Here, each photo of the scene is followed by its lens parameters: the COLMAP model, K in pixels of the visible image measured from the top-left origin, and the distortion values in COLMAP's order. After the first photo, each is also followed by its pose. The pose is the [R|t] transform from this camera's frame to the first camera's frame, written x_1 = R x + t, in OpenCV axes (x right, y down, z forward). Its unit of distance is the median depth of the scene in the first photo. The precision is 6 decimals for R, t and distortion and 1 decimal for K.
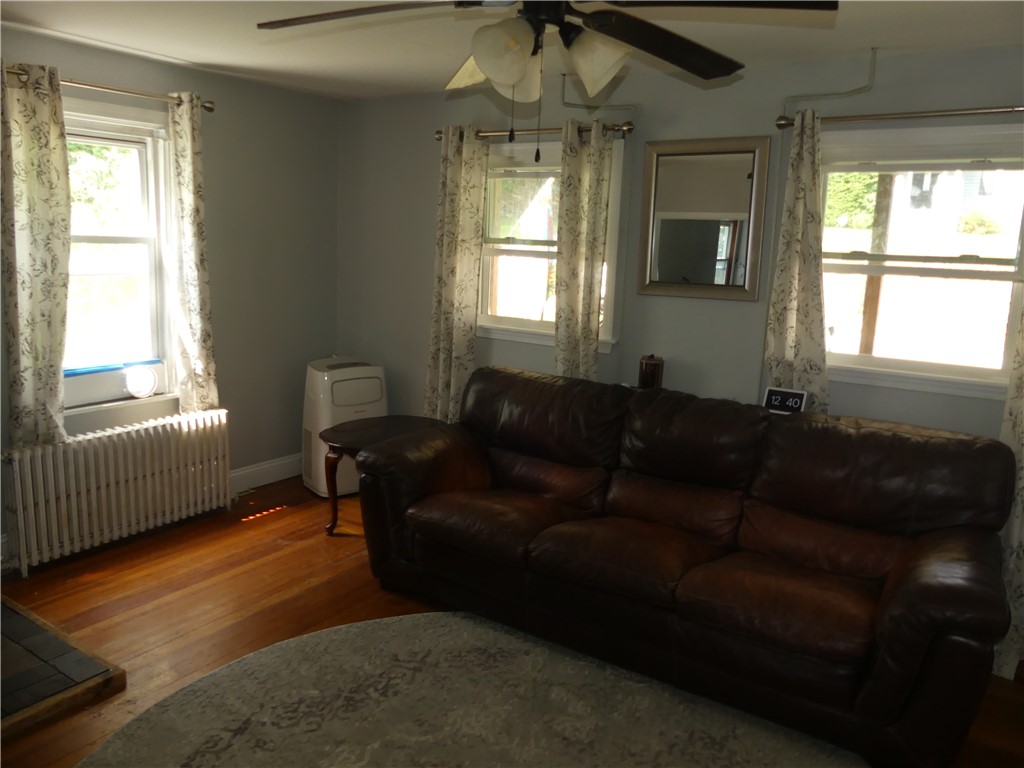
lens RADIAL K [[767.0, 0, 509.1], [0, 767.0, 380.6], [0, 0, 1]] dist [-0.011446, 0.004814]
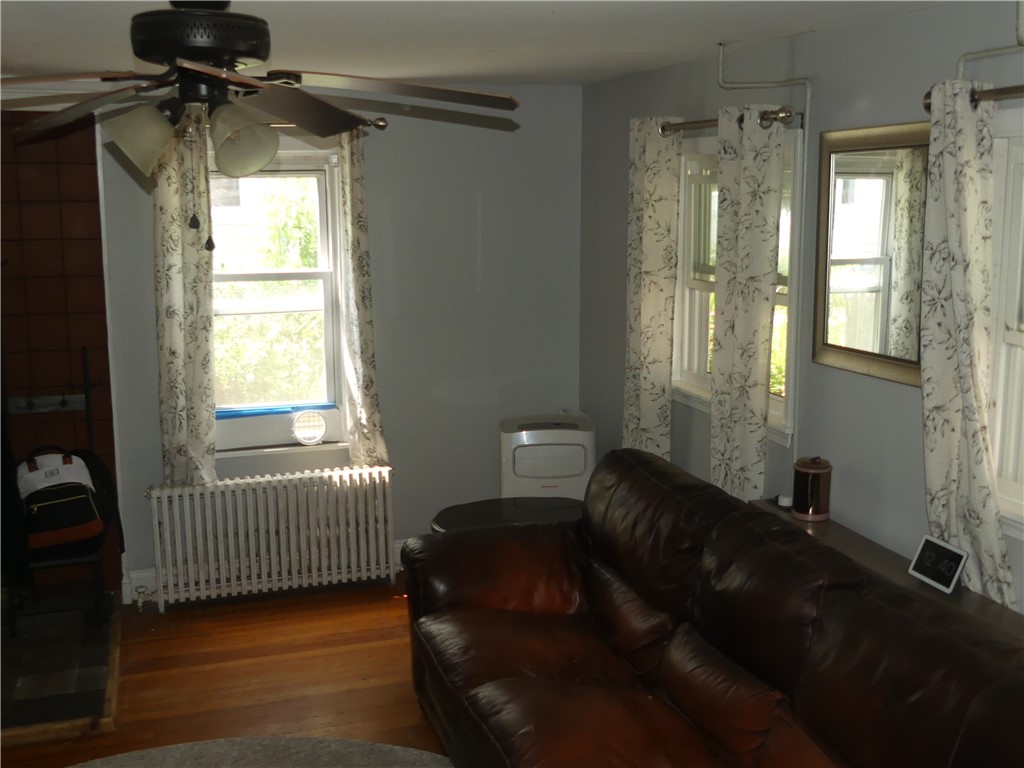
lens RADIAL K [[1114.4, 0, 520.6], [0, 1114.4, 388.7], [0, 0, 1]] dist [-0.017355, 0.000000]
pose [[0.785591, 0.066557, -0.615157, 0.547303], [-0.076060, 0.997045, 0.010742, -0.079990], [0.614054, 0.038350, 0.788332, 0.097961]]
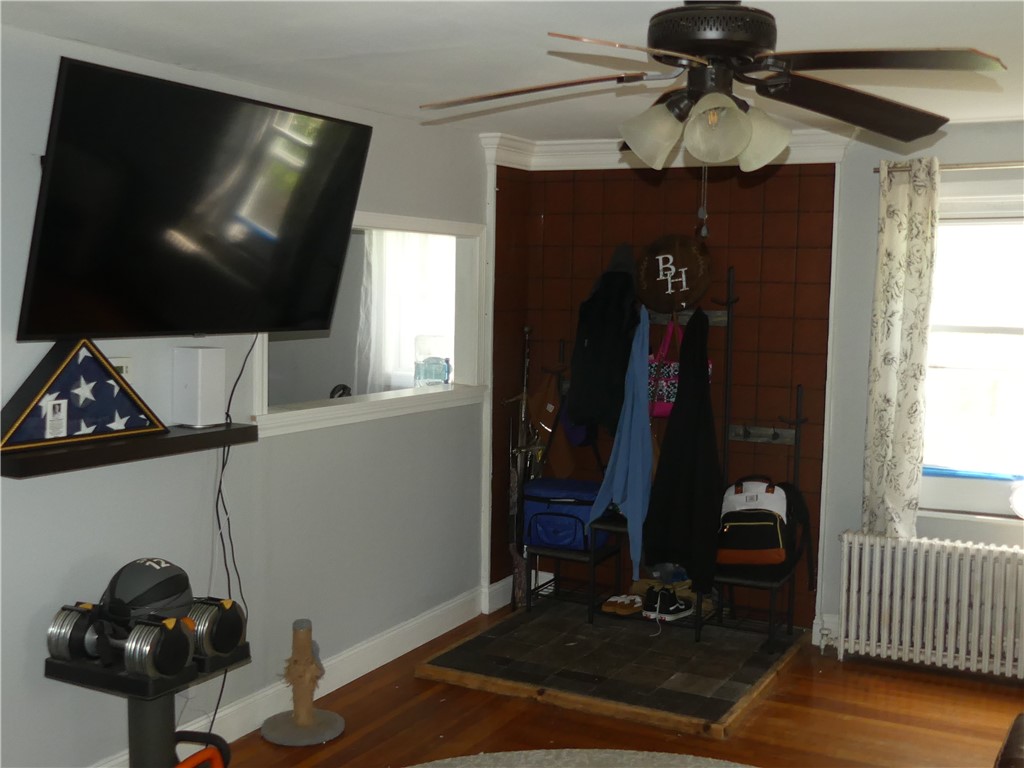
lens RADIAL K [[1114.4, 0, 519.9], [0, 1114.4, 383.6], [0, 0, 1]] dist [-0.017355, 0.000000]
pose [[0.100096, 0.045422, -0.993940, 0.654104], [-0.190483, 0.981355, 0.025664, -0.048789], [0.976574, 0.186760, 0.106882, 0.315268]]
